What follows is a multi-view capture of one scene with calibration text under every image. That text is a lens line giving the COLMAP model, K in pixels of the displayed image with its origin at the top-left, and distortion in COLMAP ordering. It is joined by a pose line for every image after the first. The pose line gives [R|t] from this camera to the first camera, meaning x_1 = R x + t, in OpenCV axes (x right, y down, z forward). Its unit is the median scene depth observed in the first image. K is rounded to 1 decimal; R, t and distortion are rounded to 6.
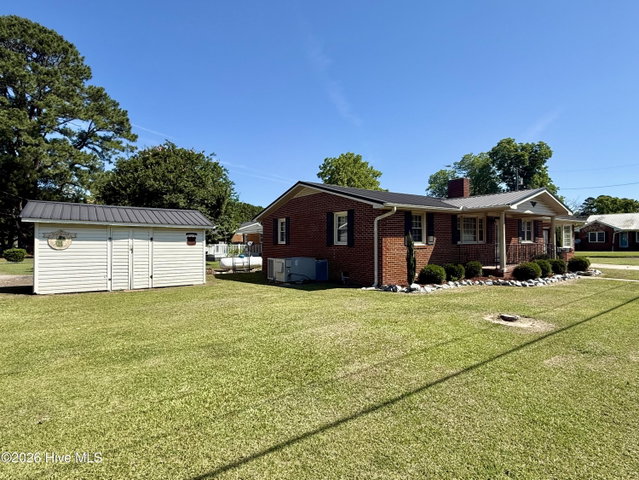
lens RADIAL K [[327.1, 0, 319.5], [0, 327.1, 240.0], [0, 0, 1]] dist [0.000769, 0.000779]
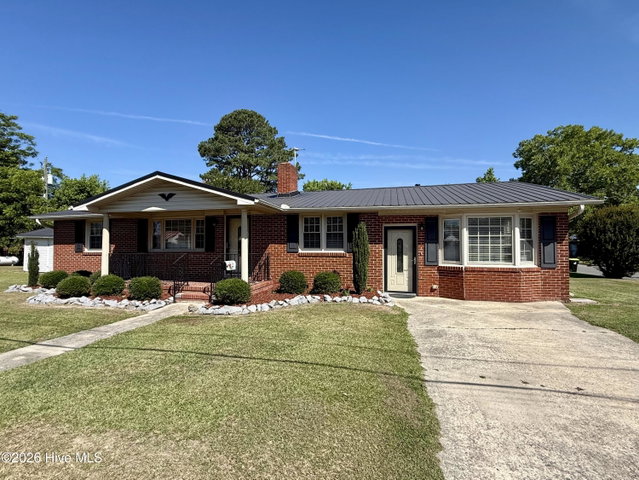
lens RADIAL K [[305.8, 0, 319.9], [0, 305.8, 238.7], [0, 0, 1]] dist [0.000044, 0.000014]
pose [[0.657348, -0.012080, -0.753490, 0.925196], [-0.001389, 0.999850, -0.017241, -0.006736], [0.753586, 0.012380, 0.657233, 0.554701]]
